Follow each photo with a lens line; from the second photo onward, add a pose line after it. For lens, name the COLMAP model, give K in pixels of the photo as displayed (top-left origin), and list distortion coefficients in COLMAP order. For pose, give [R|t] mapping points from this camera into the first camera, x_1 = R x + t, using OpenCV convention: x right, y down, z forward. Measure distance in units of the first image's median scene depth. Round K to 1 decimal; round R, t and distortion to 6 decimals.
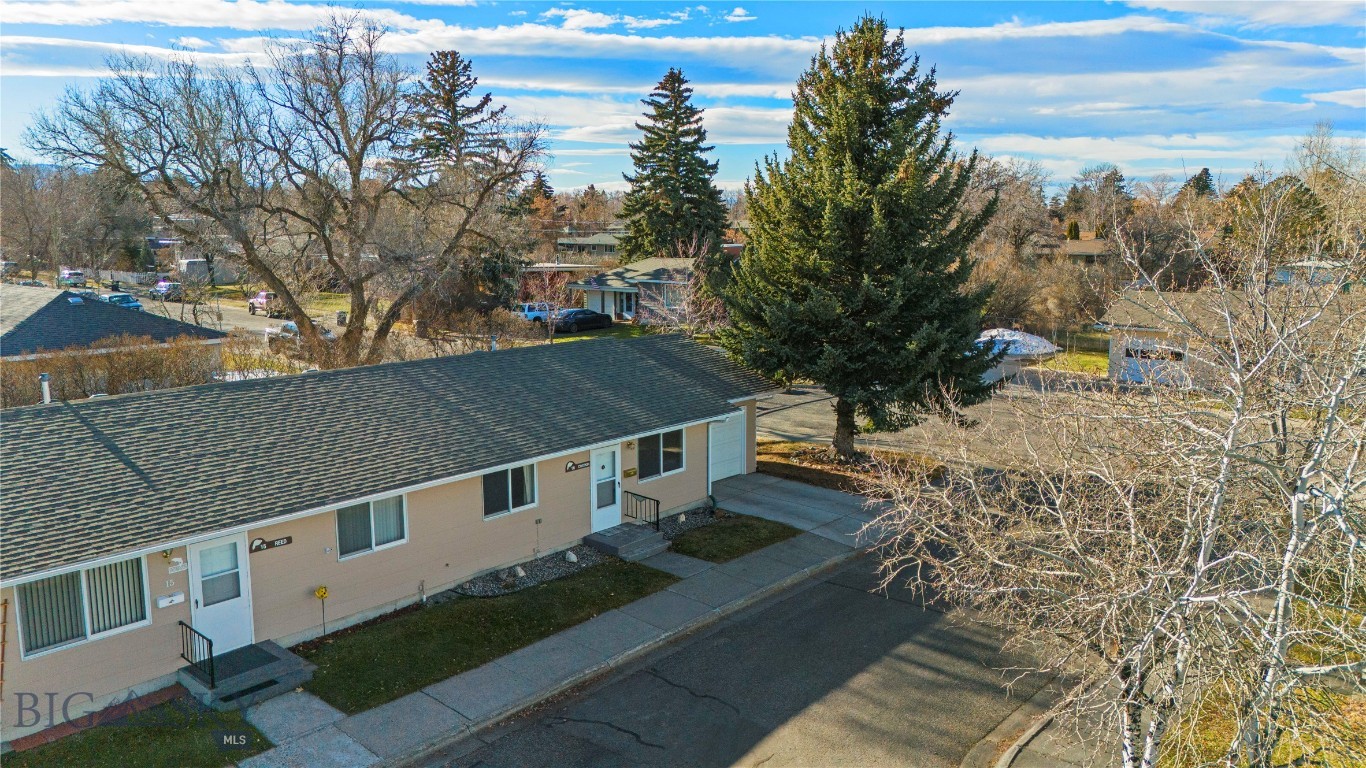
lens RADIAL K [[990.5, 0, 683.0], [0, 990.5, 384.0], [0, 0, 1]] dist [0.067588, -0.001619]
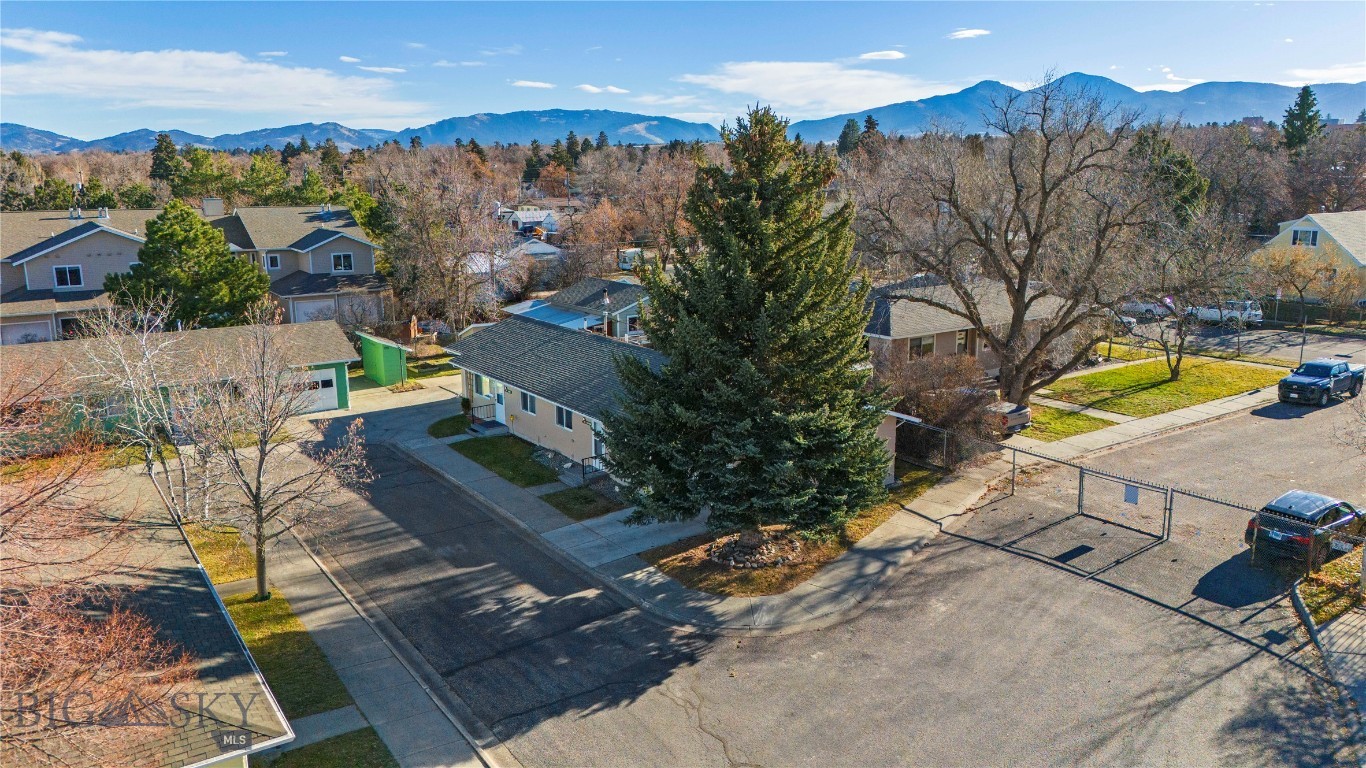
lens RADIAL K [[997.7, 0, 683.0], [0, 997.7, 384.0], [0, 0, 1]] dist [0.074732, -0.071949]
pose [[-0.248965, 0.208823, -0.945732, 1.405046], [-0.144555, 0.957529, 0.249482, -0.417255], [0.957664, 0.198823, -0.208204, 1.437740]]
